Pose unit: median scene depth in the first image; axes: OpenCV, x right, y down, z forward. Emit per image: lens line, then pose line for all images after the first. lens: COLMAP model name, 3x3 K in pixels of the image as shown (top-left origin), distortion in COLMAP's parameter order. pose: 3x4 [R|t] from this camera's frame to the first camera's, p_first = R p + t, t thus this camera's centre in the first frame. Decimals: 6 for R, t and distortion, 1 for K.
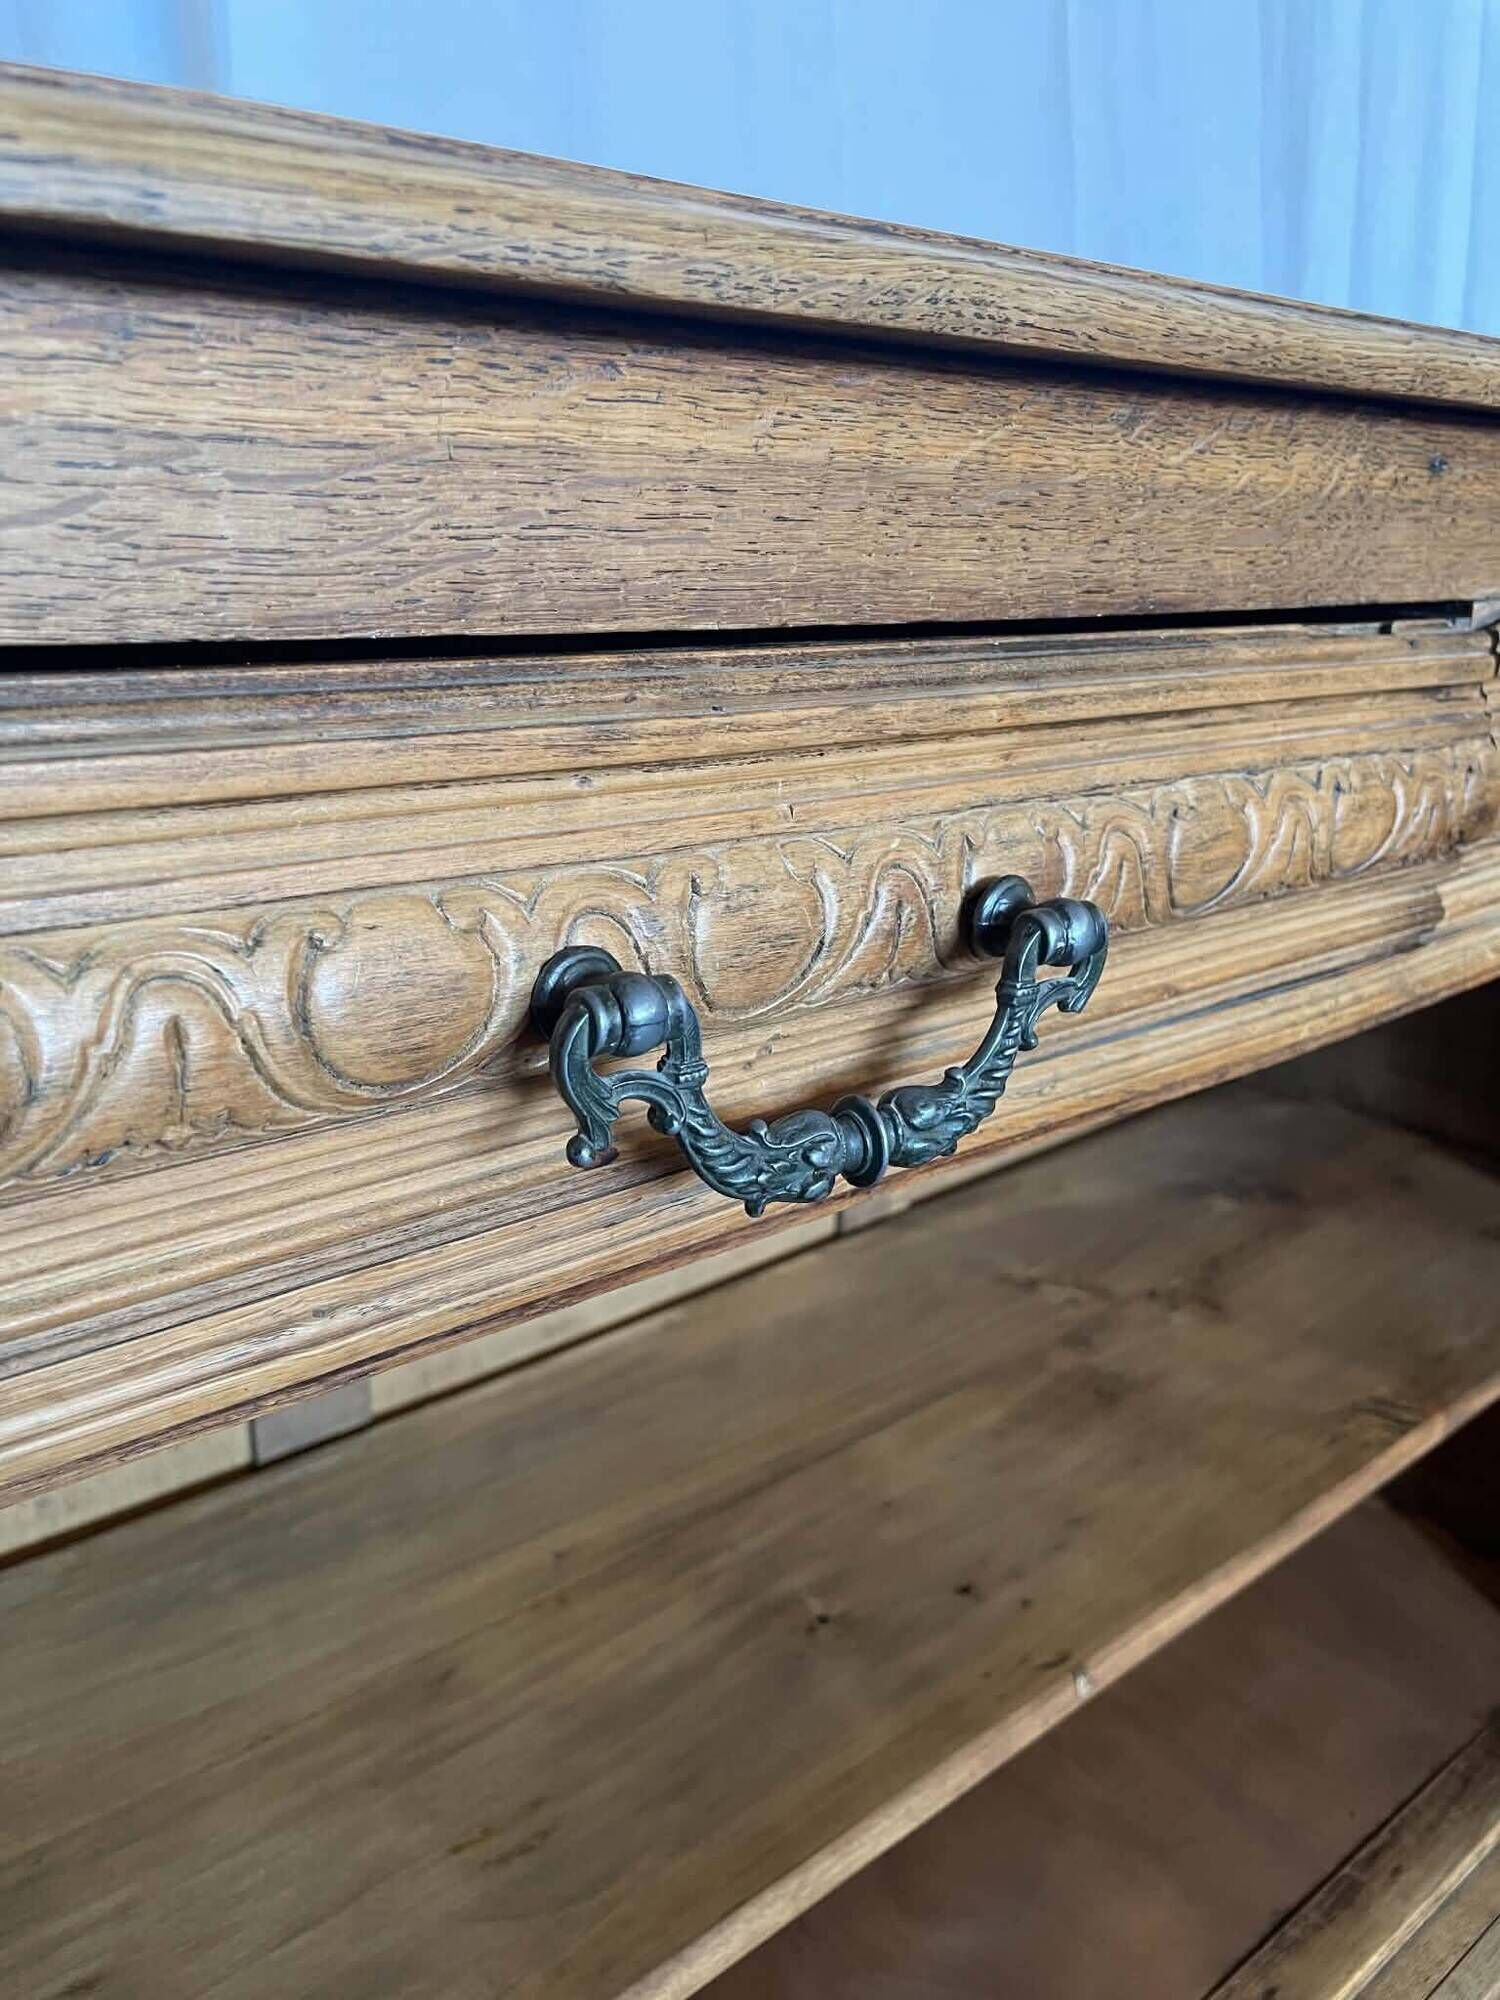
lens RADIAL K [[1517.3, 0, 728.0], [0, 1517.3, 984.4], [0, 0, 1]] dist [0.078574, -0.109782]
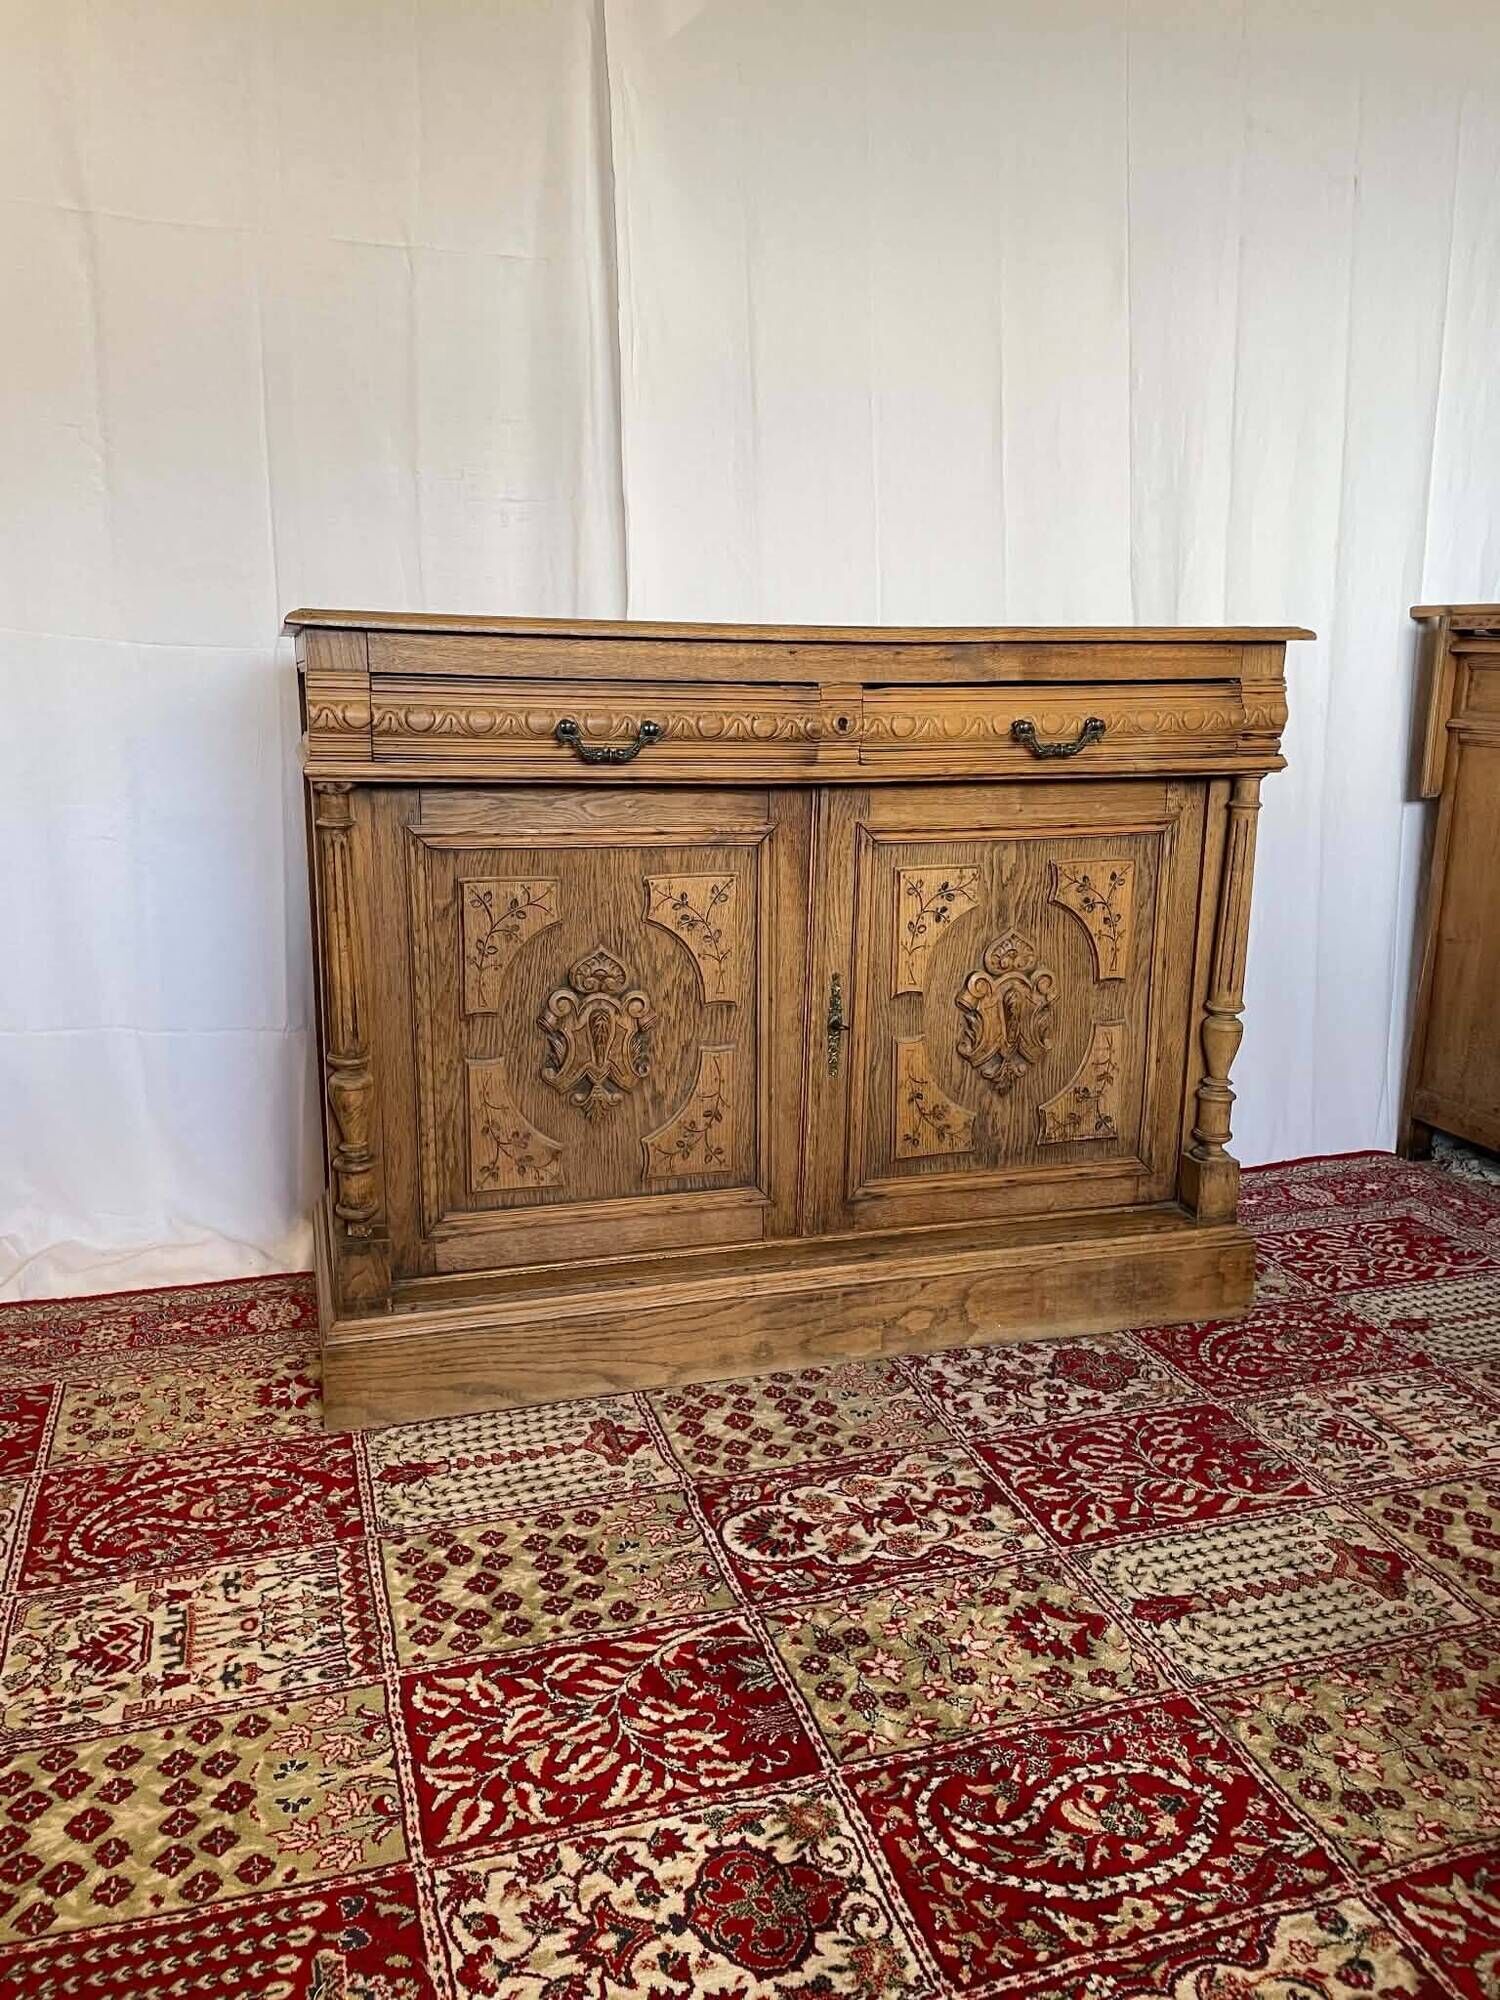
lens RADIAL K [[1514.0, 0, 728.1], [0, 1514.0, 990.9], [0, 0, 1]] dist [0.078875, -0.107509]
pose [[0.920224, 0.069341, -0.385202, 2.697217], [-0.109141, 0.990604, -0.082409, 1.365770], [0.375868, 0.117876, 0.919146, -4.031777]]
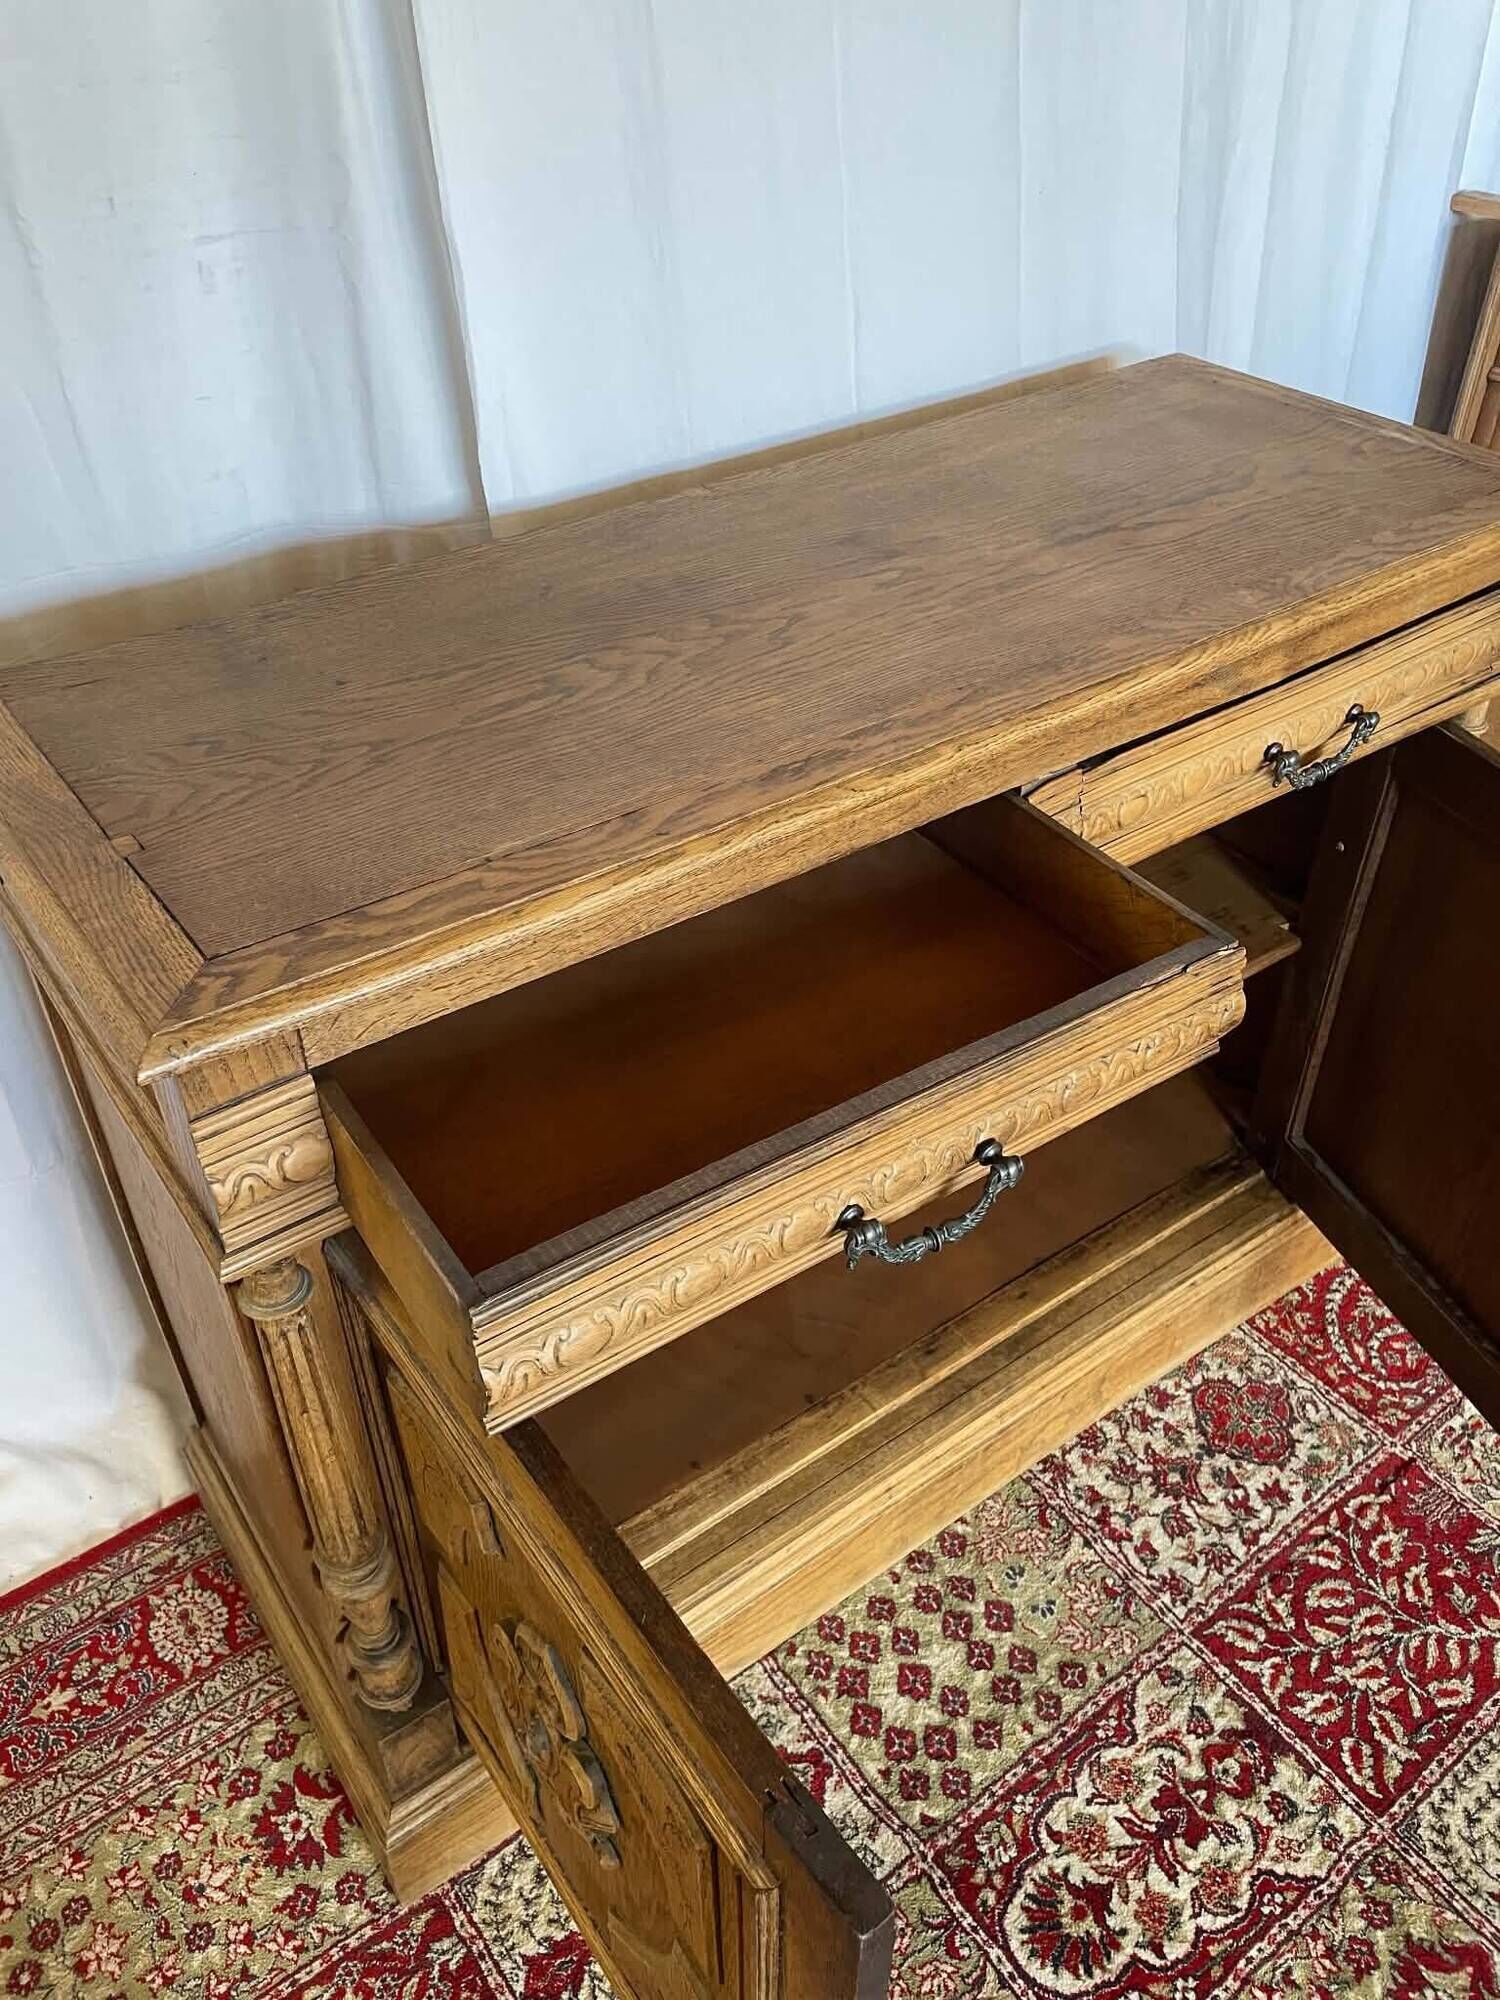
lens RADIAL K [[1517.3, 0, 742.8], [0, 1517.3, 987.3], [0, 0, 1]] dist [0.078574, -0.109782]
pose [[0.997561, 0.018006, -0.067434, 0.280407], [0.006123, 0.939850, 0.341533, -1.091679], [0.069528, -0.341113, 0.937448, -2.029068]]
